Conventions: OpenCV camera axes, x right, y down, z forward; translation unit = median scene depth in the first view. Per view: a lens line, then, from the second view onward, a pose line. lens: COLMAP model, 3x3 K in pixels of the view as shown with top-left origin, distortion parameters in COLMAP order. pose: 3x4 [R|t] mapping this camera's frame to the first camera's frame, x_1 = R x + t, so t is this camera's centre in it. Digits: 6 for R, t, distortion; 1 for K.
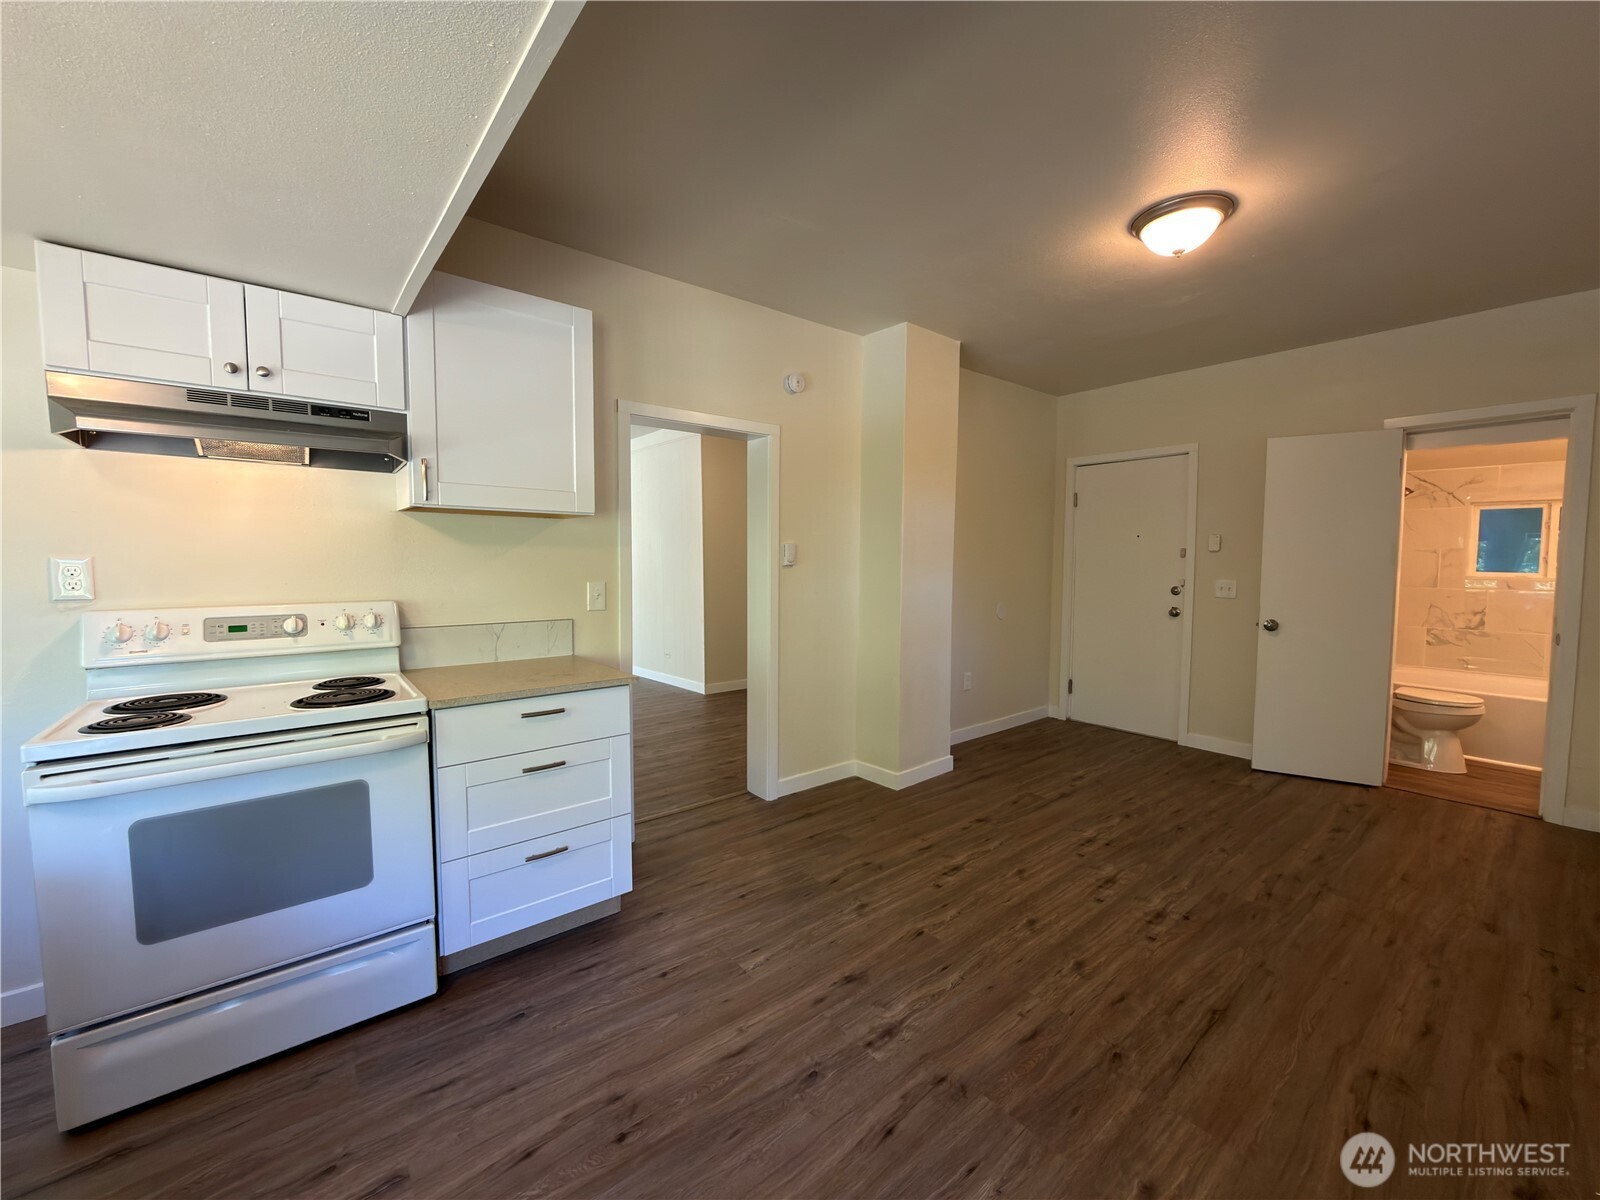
lens RADIAL K [[633.6, 0, 800.0], [0, 633.6, 600.0], [0, 0, 1]] dist [-0.001399, -0.000341]
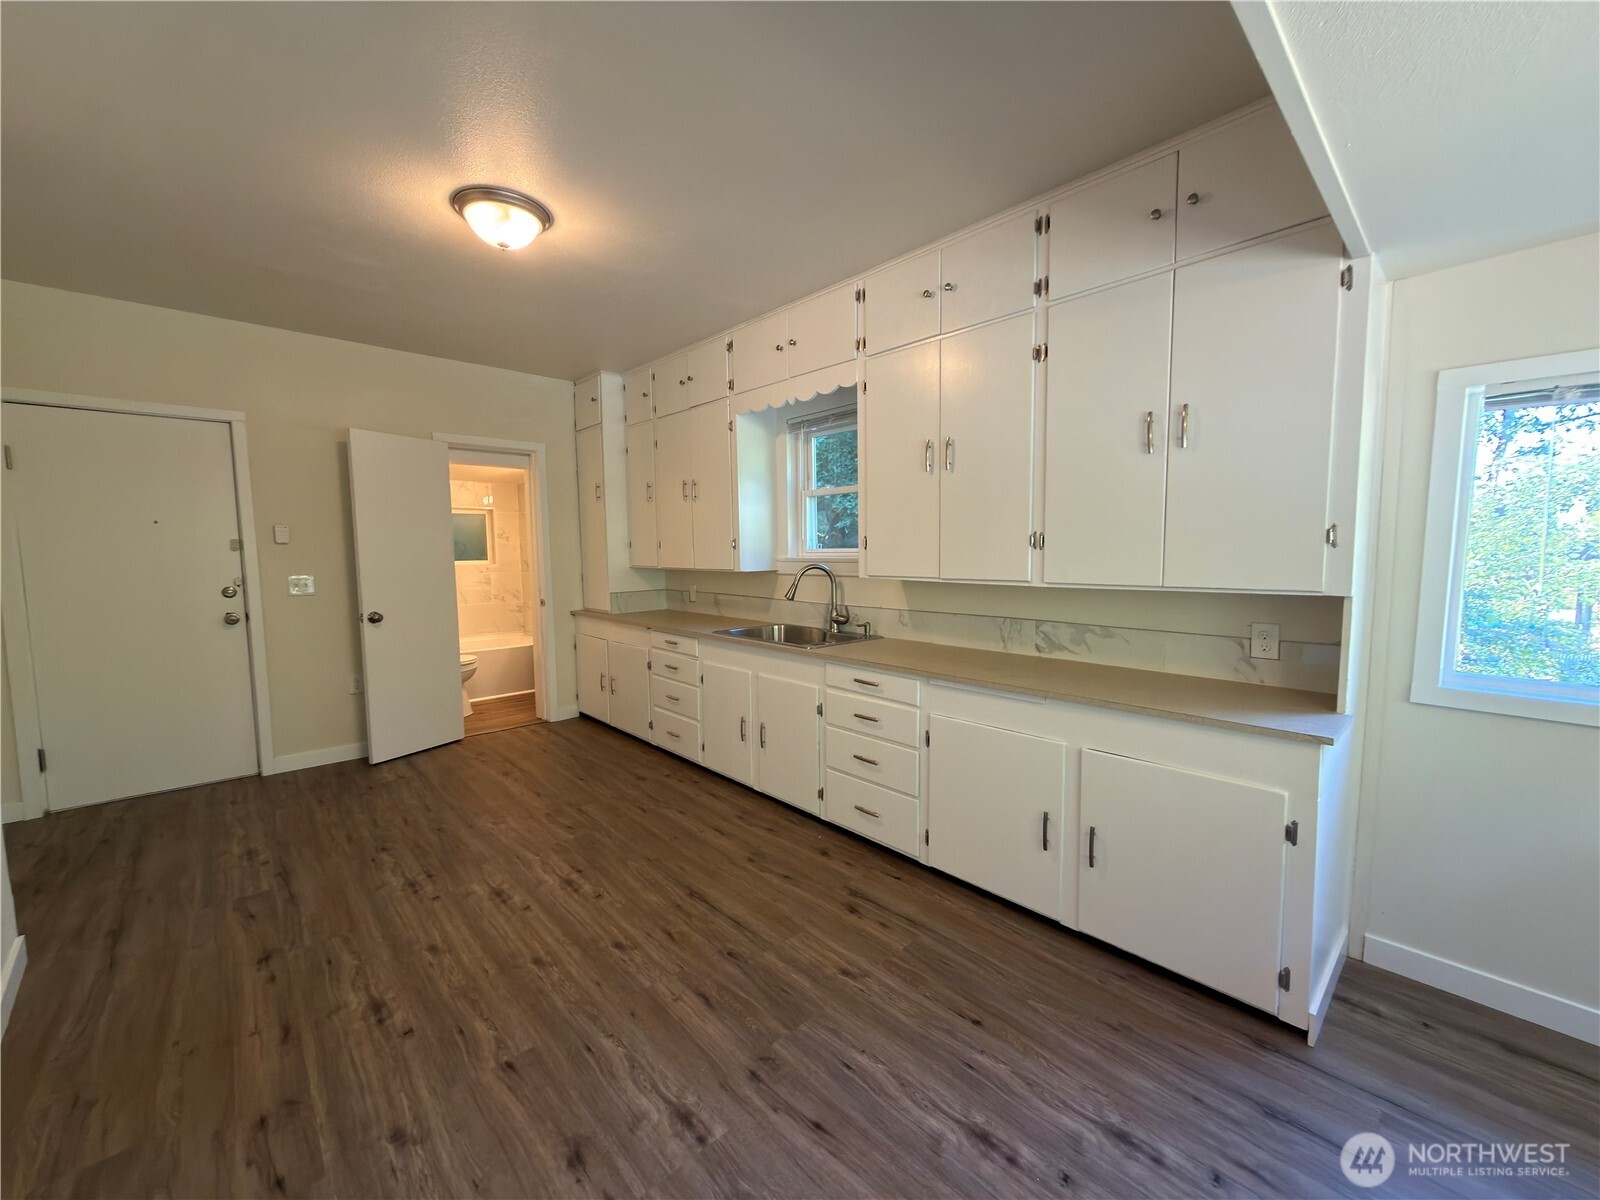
lens RADIAL K [[633.6, 0, 800.0], [0, 633.6, 600.0], [0, 0, 1]] dist [-0.001399, -0.000341]
pose [[-0.056160, -0.081735, 0.995071, -0.417754], [0.073900, 0.993569, 0.085783, -0.033953], [-0.995683, 0.078354, -0.049759, 0.546670]]
